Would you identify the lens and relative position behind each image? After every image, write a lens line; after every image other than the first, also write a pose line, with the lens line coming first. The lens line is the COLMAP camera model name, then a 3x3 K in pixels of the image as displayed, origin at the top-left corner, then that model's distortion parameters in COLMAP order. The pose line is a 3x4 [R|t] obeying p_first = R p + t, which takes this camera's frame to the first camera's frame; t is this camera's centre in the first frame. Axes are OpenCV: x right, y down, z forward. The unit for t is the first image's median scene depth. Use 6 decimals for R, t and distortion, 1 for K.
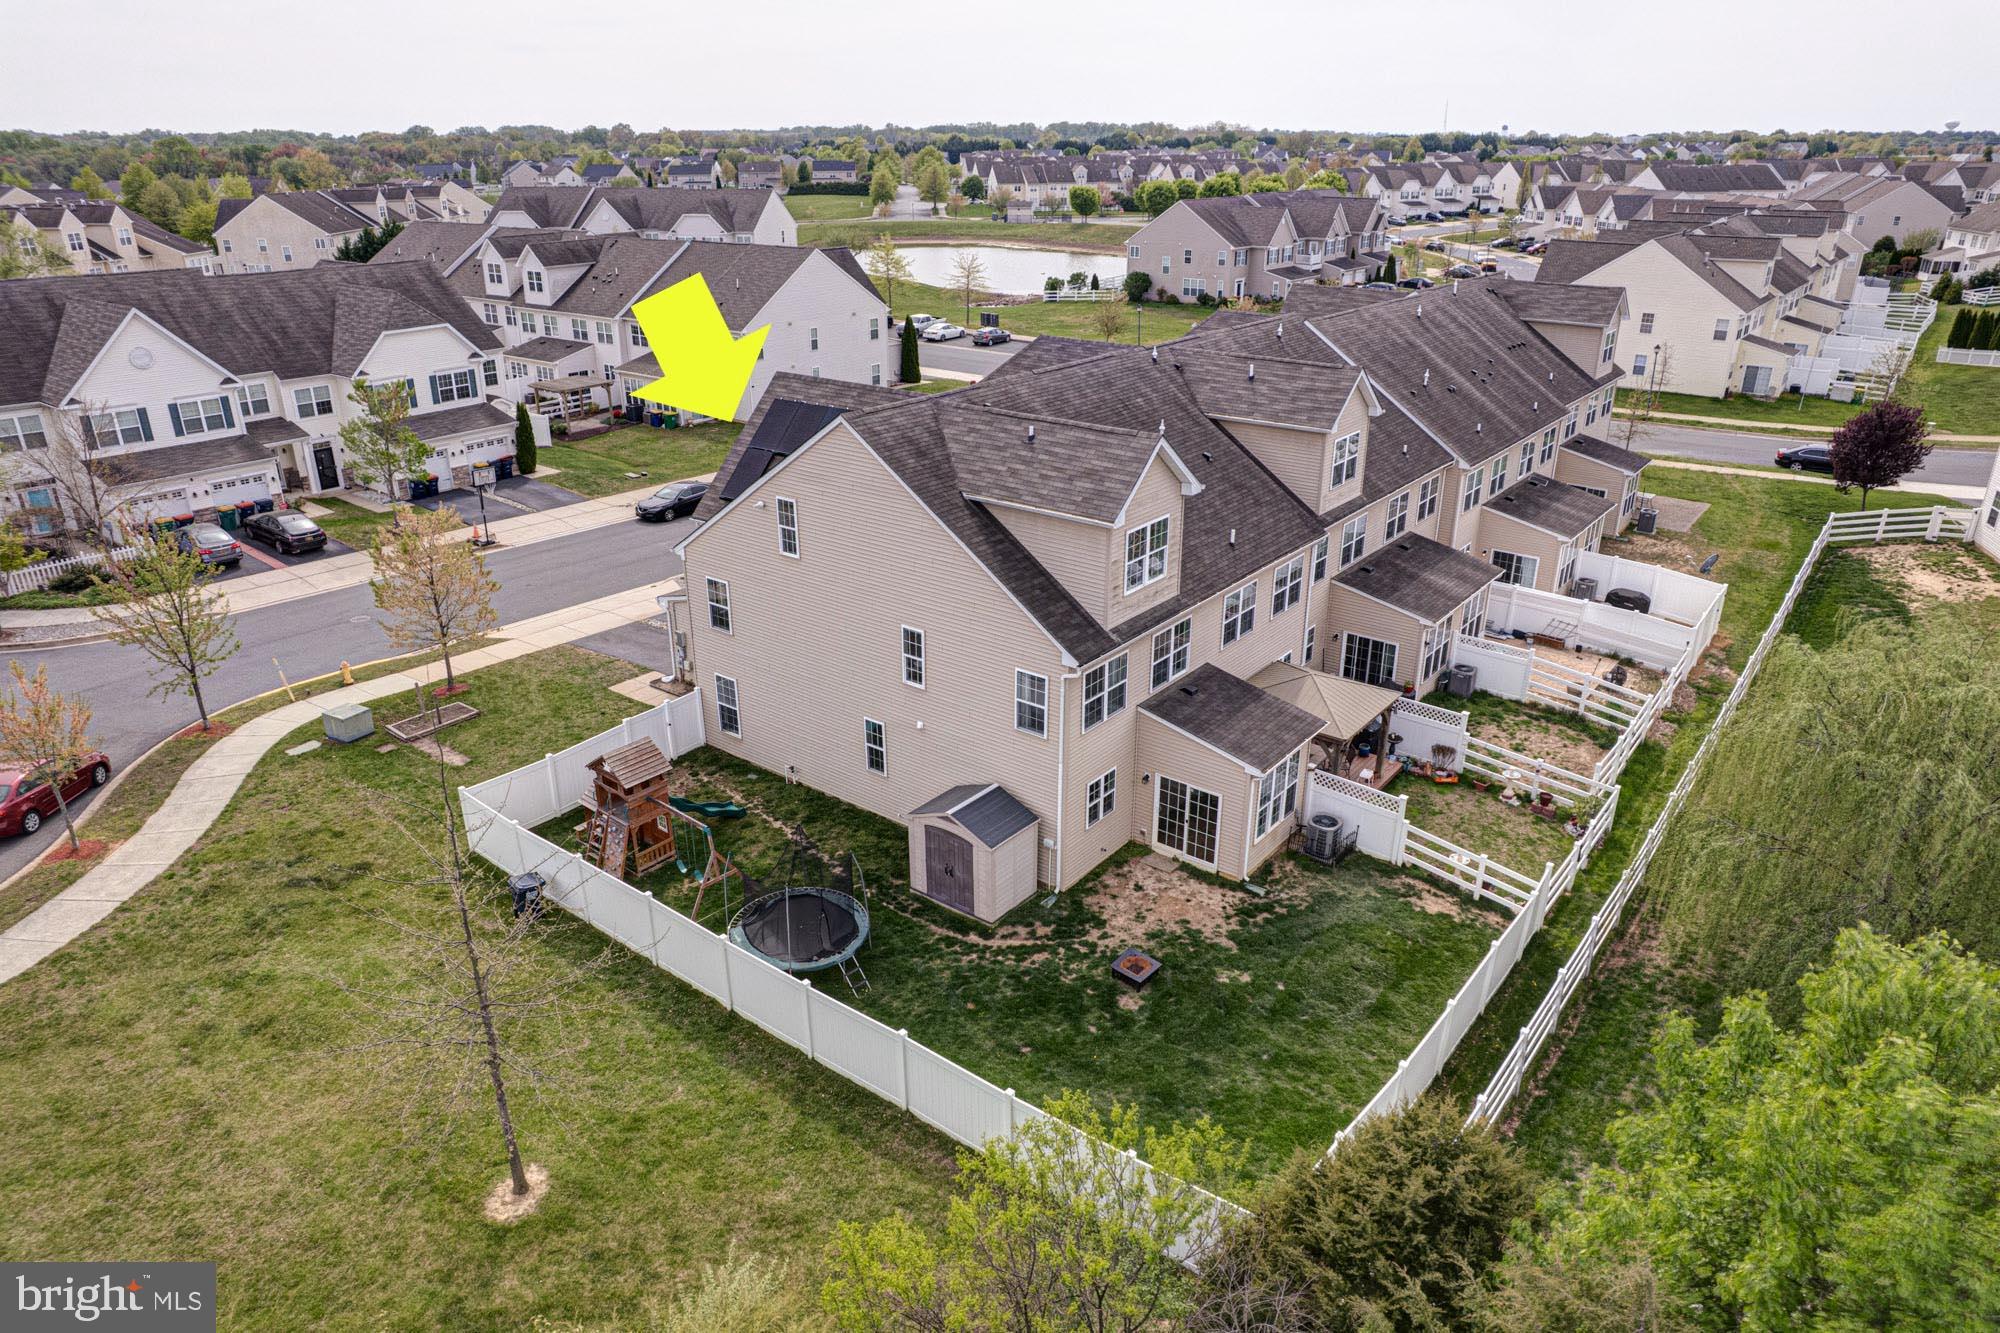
lens RADIAL K [[1255.6, 0, 1018.8], [0, 1255.6, 670.5], [0, 0, 1]] dist [-0.021832, 0.004562]
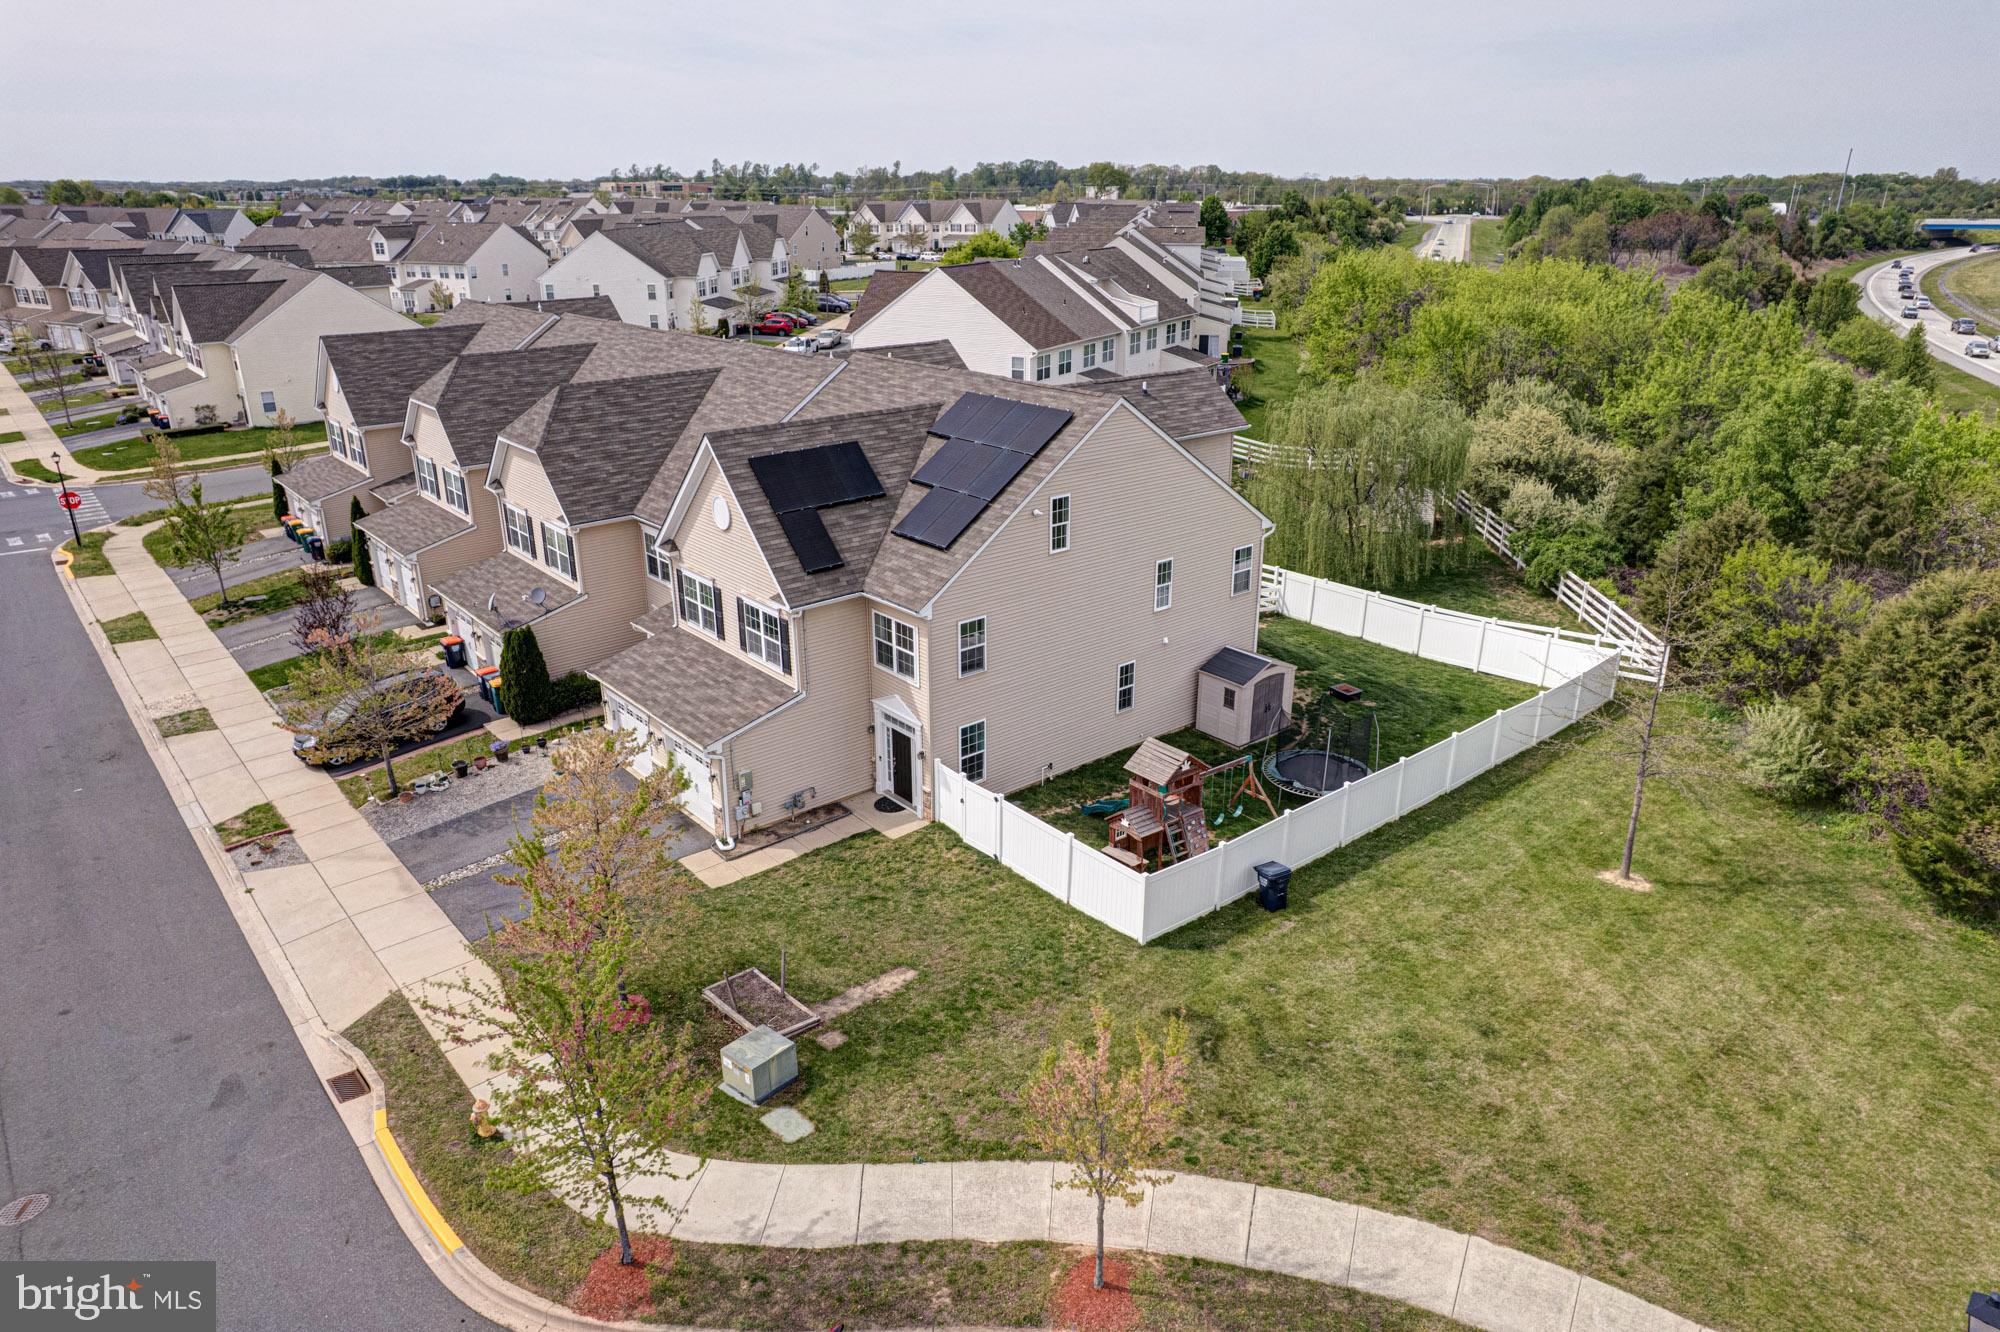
lens RADIAL K [[1255.6, 0, 1008.7], [0, 1255.6, 671.1], [0, 0, 1]] dist [-0.021832, 0.004562]
pose [[0.203784, -0.348302, 0.914963, -0.906140], [0.378697, 0.889869, 0.254405, -0.218084], [-0.902807, 0.294650, 0.313242, 0.567377]]
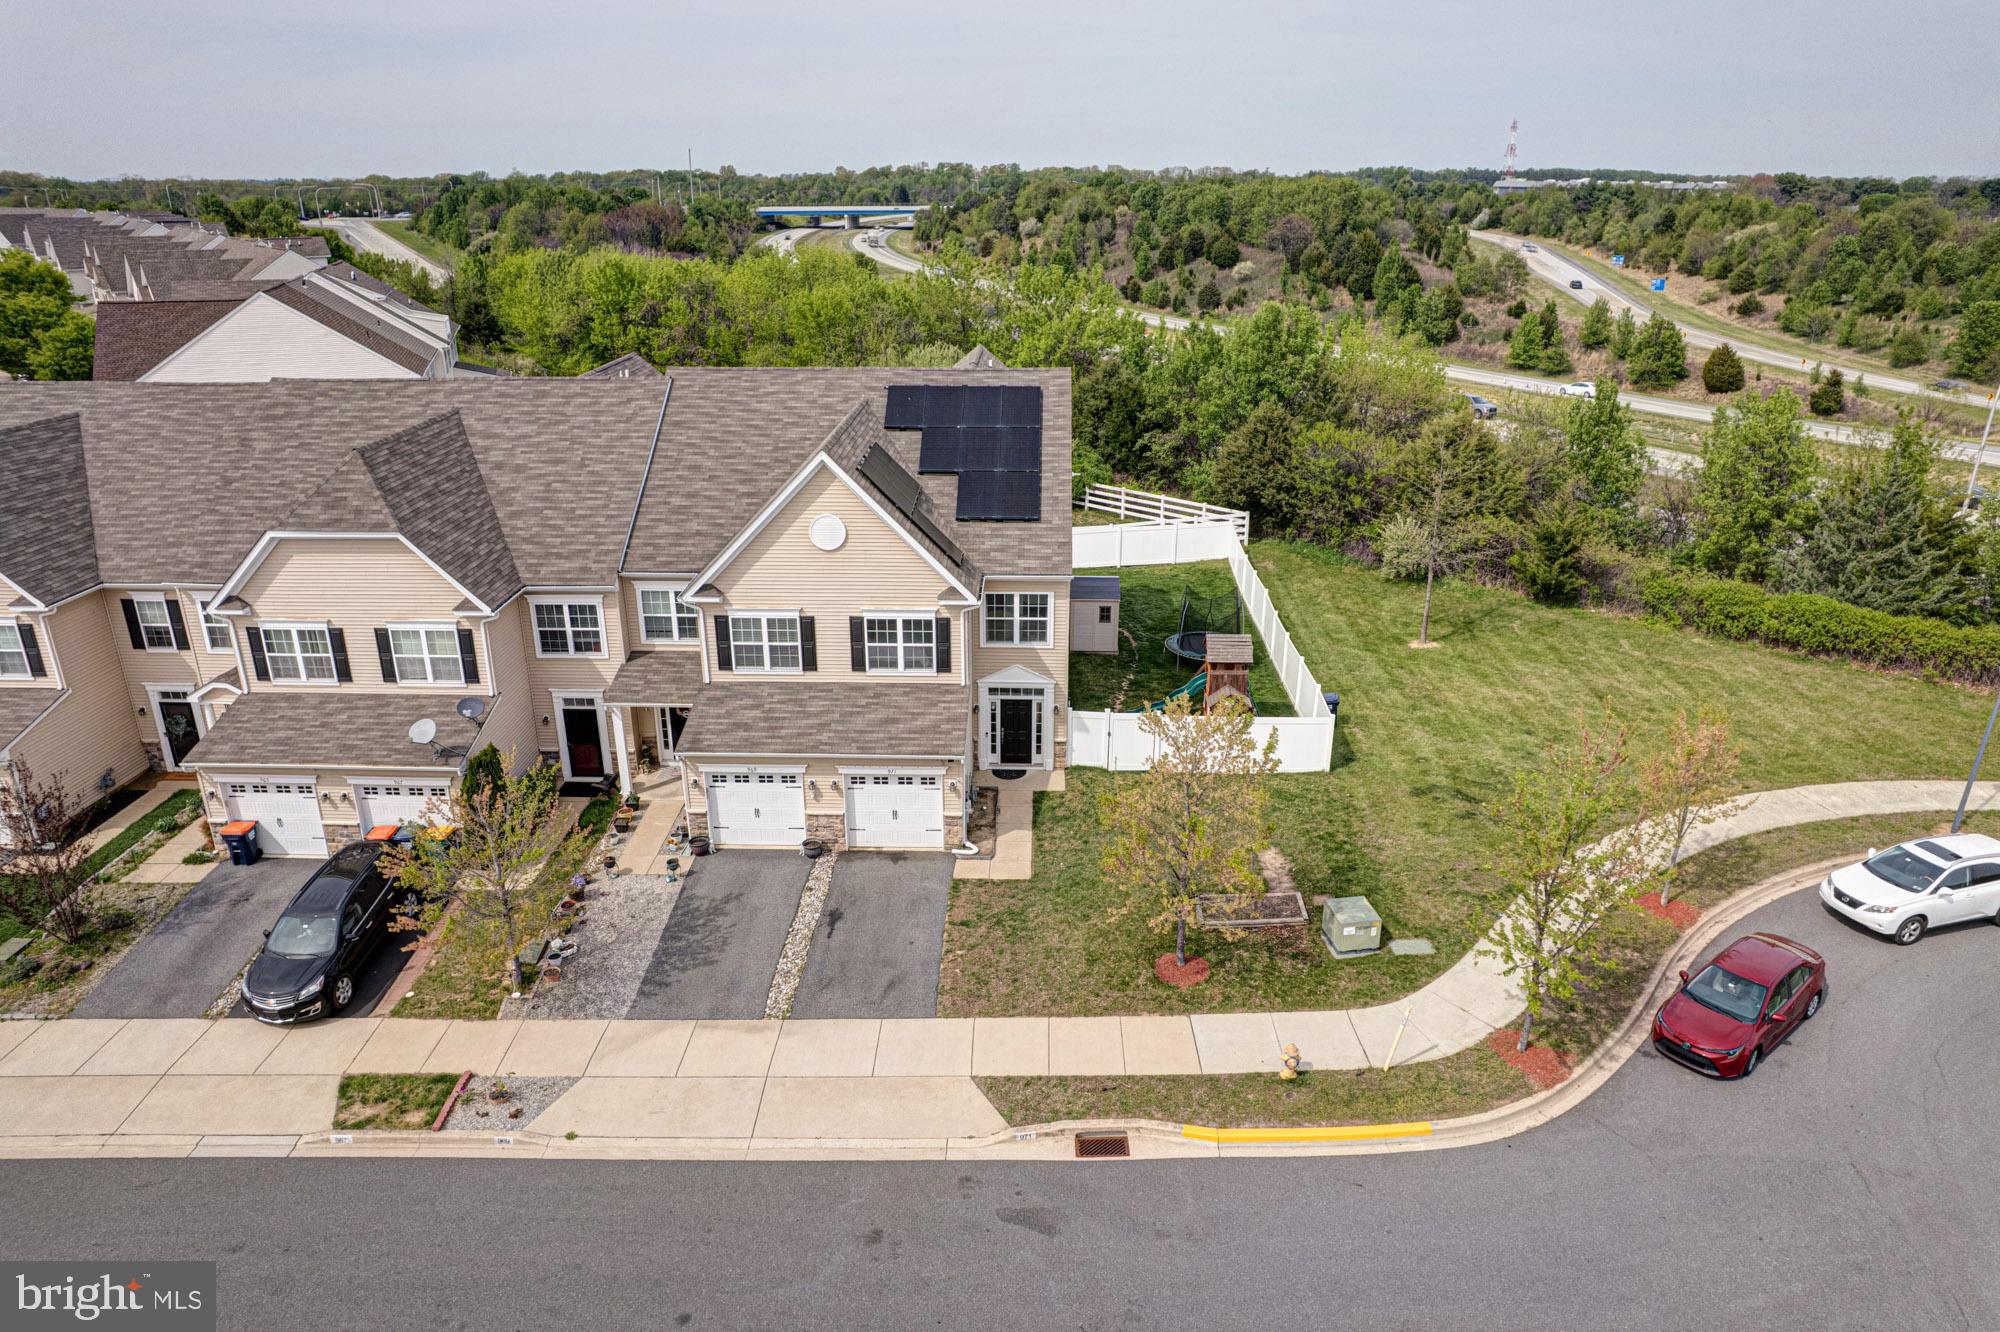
lens RADIAL K [[1255.6, 0, 1010.8], [0, 1255.6, 656.5], [0, 0, 1]] dist [-0.021832, 0.004562]
pose [[-0.586445, -0.280887, 0.759727, -0.837757], [0.316548, 0.783878, 0.534164, -0.485690], [-0.745573, 0.553748, -0.370787, 1.195469]]
